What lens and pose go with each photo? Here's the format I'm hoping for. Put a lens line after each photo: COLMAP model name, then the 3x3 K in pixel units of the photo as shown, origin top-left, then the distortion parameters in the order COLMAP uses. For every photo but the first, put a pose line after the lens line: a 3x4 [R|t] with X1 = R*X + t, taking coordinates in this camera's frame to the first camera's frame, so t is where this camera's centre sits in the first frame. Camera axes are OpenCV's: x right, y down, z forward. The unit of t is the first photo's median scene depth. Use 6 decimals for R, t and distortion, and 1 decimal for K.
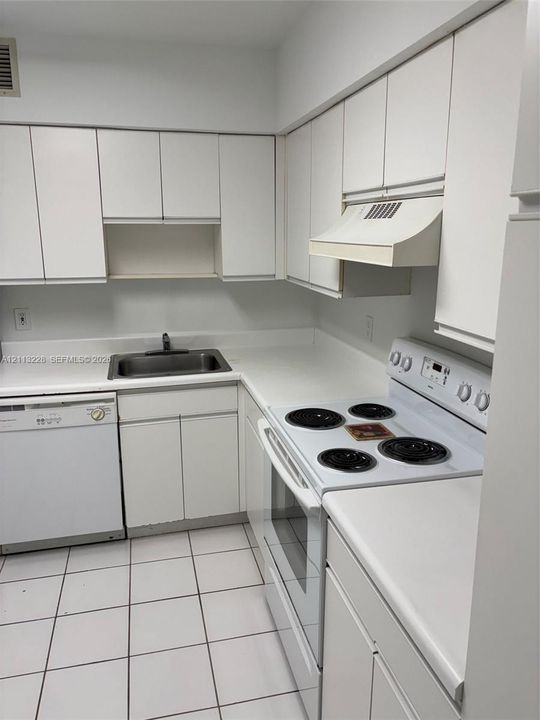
lens RADIAL K [[532.4, 0, 269.5], [0, 532.4, 359.2], [0, 0, 1]] dist [0.014549, 0.000998]
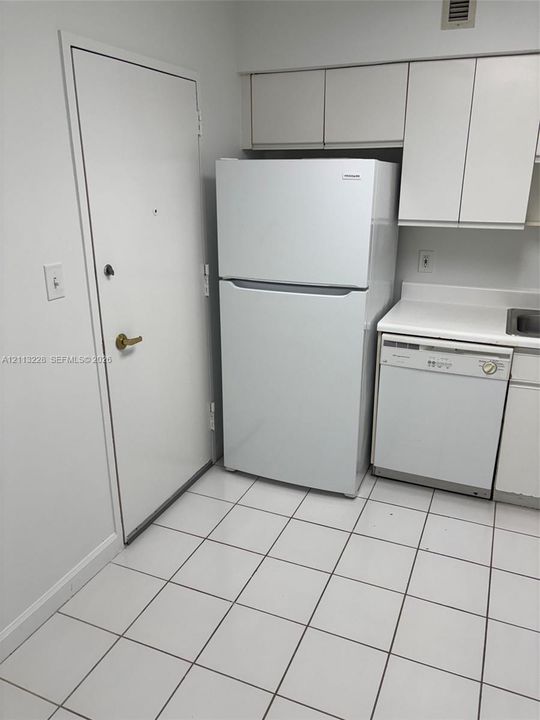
lens RADIAL K [[532.4, 0, 267.3], [0, 532.4, 359.8], [0, 0, 1]] dist [0.014549, 0.000998]
pose [[0.807892, 0.194223, -0.556406, -0.112263], [-0.140373, 0.980378, 0.138398, 0.011899], [0.572368, -0.033706, 0.819303, -0.015232]]
